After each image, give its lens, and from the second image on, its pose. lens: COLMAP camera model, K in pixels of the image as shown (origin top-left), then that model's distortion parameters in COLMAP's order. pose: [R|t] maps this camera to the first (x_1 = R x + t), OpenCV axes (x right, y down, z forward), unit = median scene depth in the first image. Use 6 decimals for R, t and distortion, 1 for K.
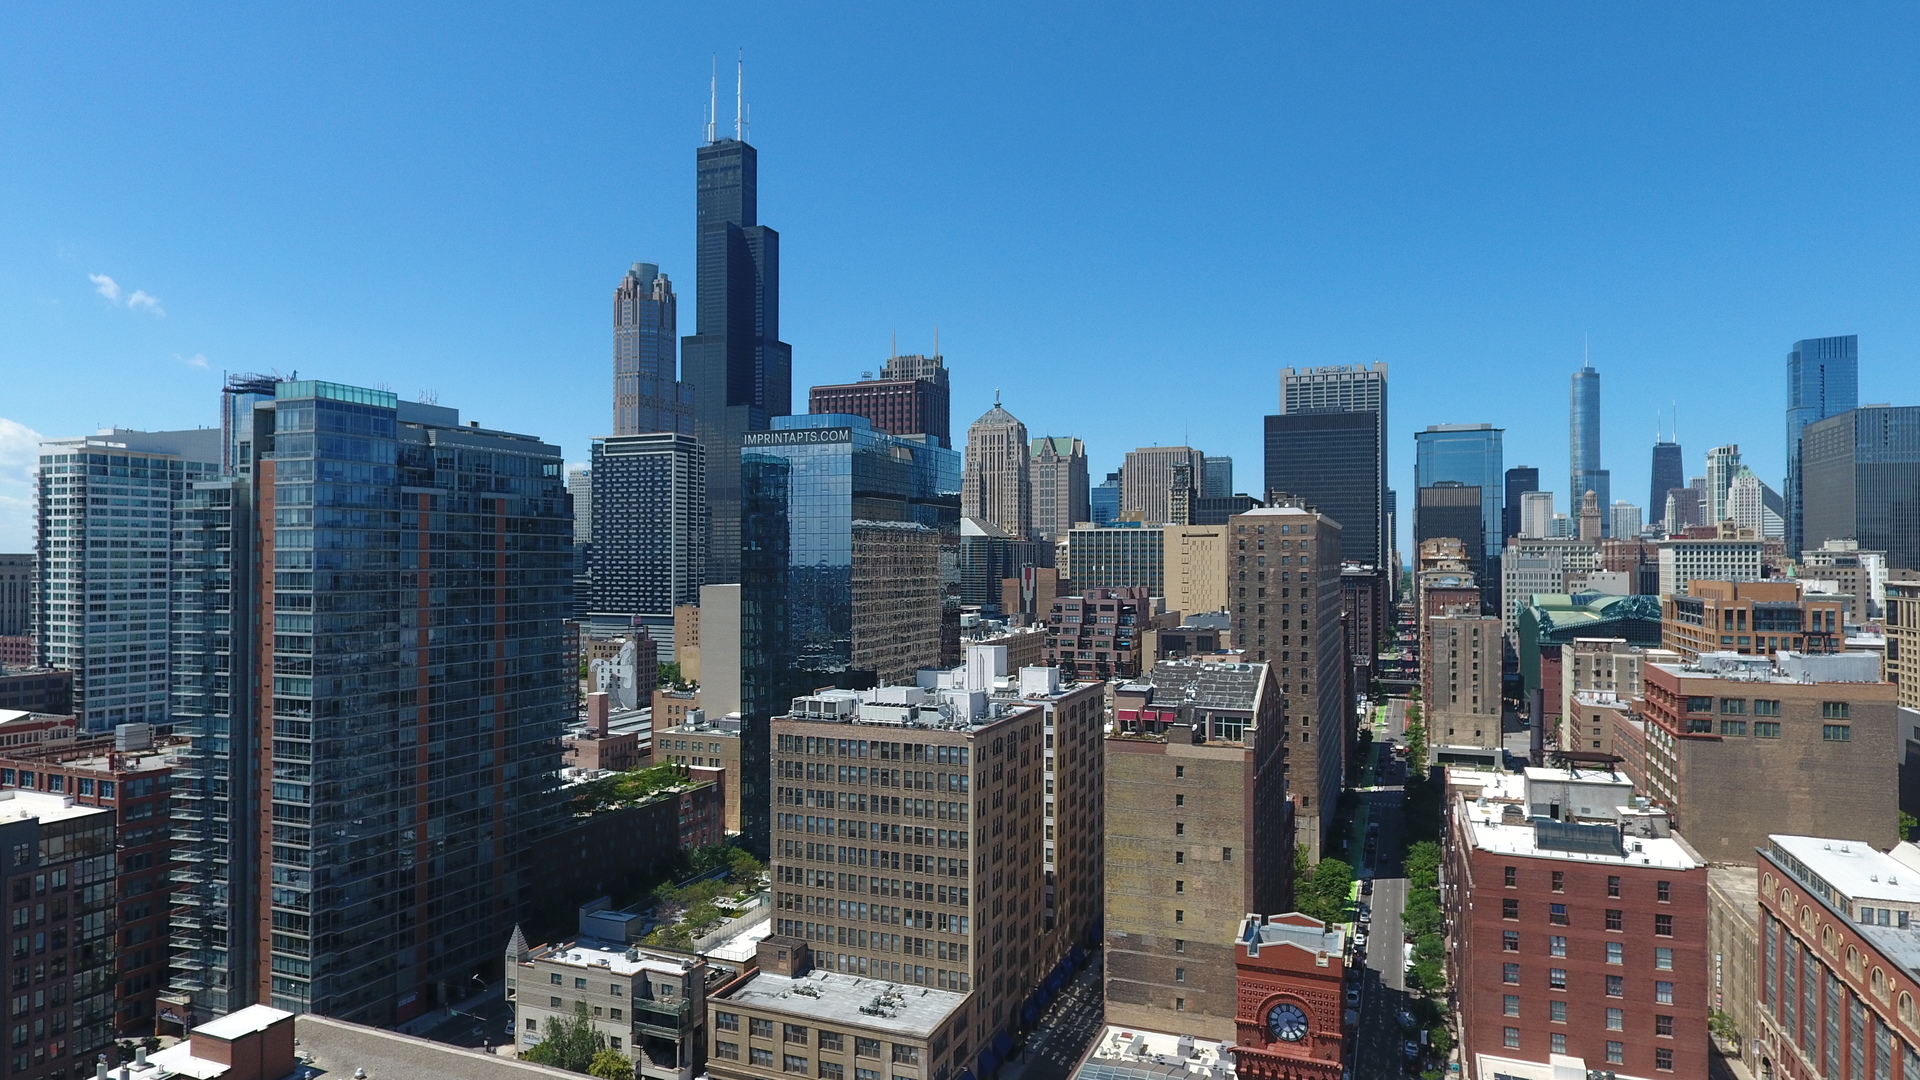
lens RADIAL K [[1125.4, 0, 955.2], [0, 1125.4, 540.2], [0, 0, 1]] dist [-0.001243, -0.000747]
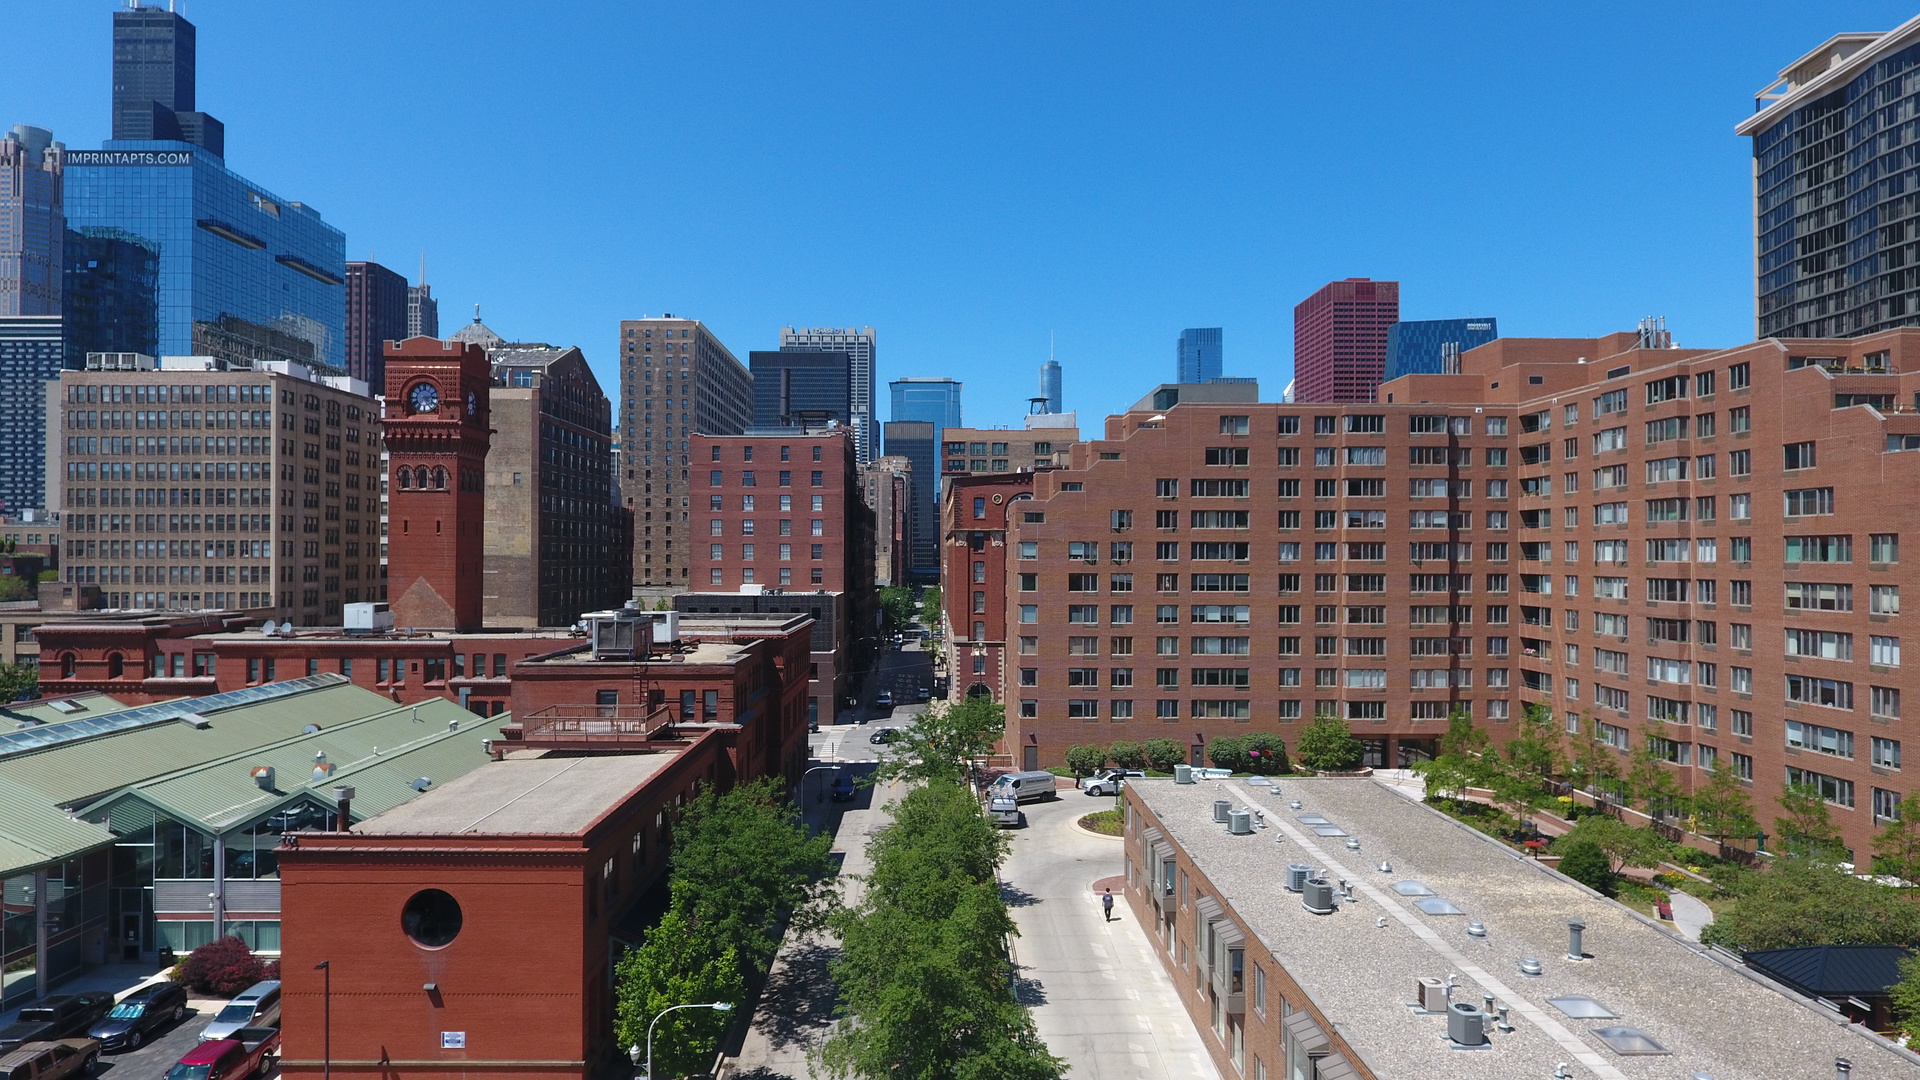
lens RADIAL K [[1125.4, 0, 954.3], [0, 1125.4, 549.4], [0, 0, 1]] dist [-0.001243, -0.000747]
pose [[0.922118, 0.005110, 0.386875, 0.191315], [-0.007060, 0.999969, 0.003621, 0.318124], [-0.386844, -0.006070, 0.922125, -0.247668]]
